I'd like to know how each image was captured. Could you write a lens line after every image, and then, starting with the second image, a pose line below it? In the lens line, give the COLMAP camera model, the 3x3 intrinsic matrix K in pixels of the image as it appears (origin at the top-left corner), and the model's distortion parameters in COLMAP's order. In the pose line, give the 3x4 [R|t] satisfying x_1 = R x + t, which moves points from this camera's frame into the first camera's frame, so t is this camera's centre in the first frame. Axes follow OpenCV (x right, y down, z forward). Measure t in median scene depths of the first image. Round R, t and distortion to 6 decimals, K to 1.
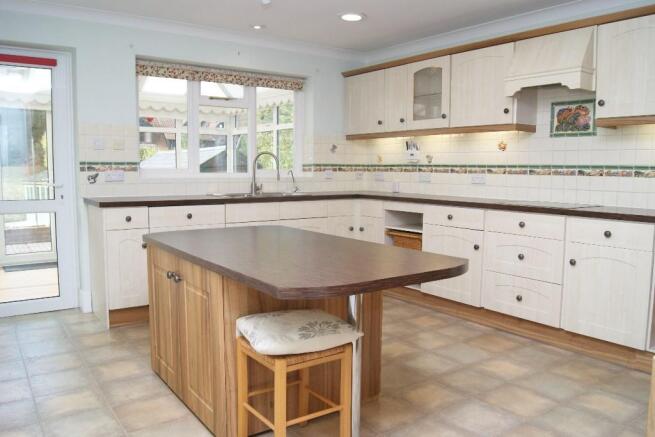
lens RADIAL K [[532.8, 0, 344.5], [0, 532.8, 216.7], [0, 0, 1]] dist [-0.064272, 0.002209]
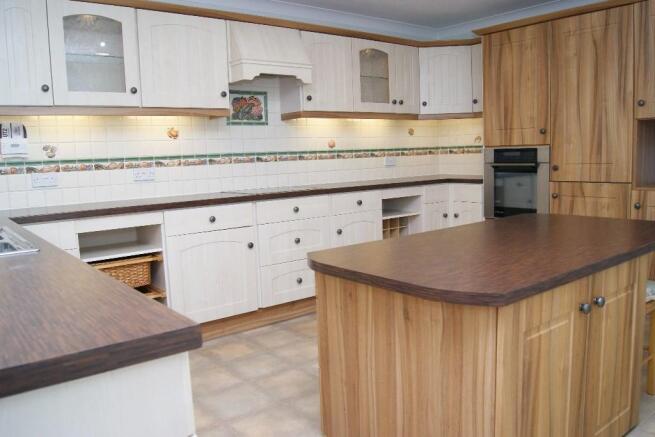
lens RADIAL K [[532.8, 0, 344.5], [0, 532.8, 216.7], [0, 0, 1]] dist [-0.064272, 0.002209]
pose [[-0.045323, -0.124584, 0.991173, -0.647452], [0.128406, 0.983236, 0.129457, -0.086514], [-0.990686, 0.133140, -0.028566, 0.870700]]
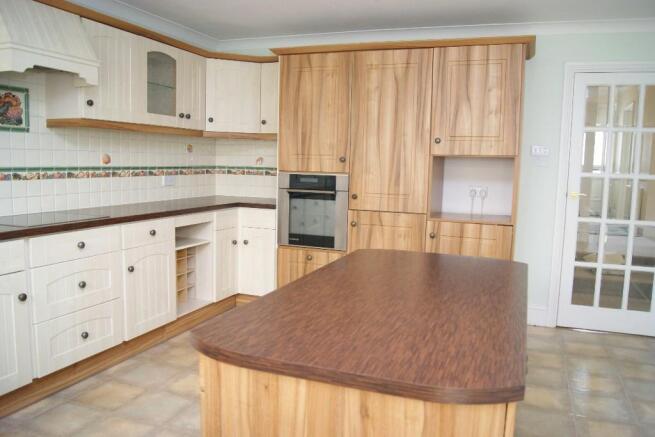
lens RADIAL K [[516.9, 0, 327.5], [0, 516.9, 218.5], [0, 0, 1]] dist [-0.056626, -0.002214]
pose [[-0.527208, -0.114835, 0.841941, -0.471669], [0.051150, 0.984741, 0.166342, -0.124819], [-0.848195, 0.130762, -0.513290, 0.998343]]
